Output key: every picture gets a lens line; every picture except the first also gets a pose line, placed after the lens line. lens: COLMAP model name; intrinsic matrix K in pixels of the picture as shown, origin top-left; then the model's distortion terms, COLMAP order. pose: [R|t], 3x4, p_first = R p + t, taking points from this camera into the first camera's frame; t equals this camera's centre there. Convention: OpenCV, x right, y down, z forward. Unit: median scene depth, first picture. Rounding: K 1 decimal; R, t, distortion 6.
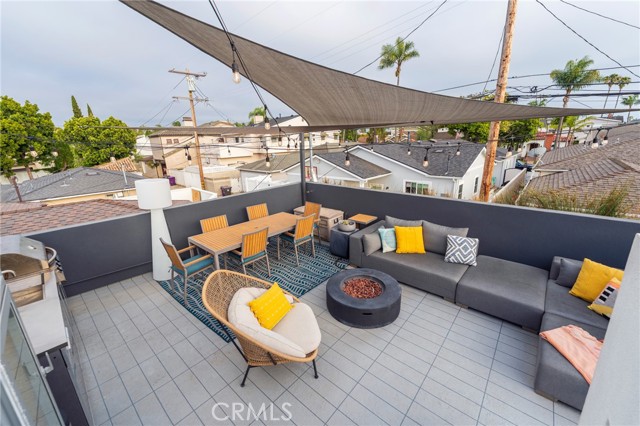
lens RADIAL K [[260.5, 0, 313.7], [0, 260.5, 212.4], [0, 0, 1]] dist [-0.000101, 0.000279]
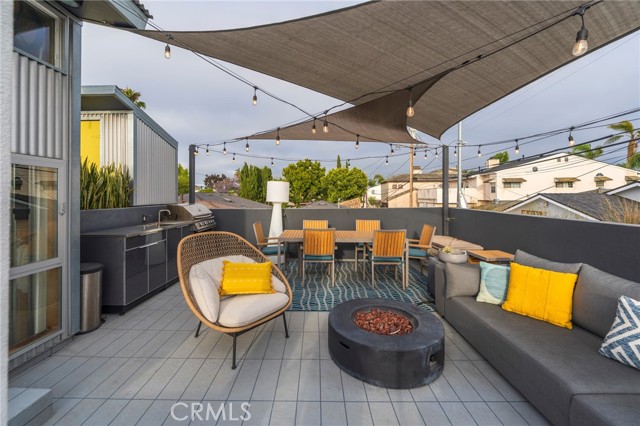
lens RADIAL K [[260.5, 0, 301.2], [0, 260.5, 195.7], [0, 0, 1]] dist [-0.000101, 0.000279]
pose [[0.644665, 0.040270, -0.763404, 0.444643], [-0.225019, 0.964367, -0.139149, 0.094451], [0.730598, 0.261485, 0.630755, 0.274540]]
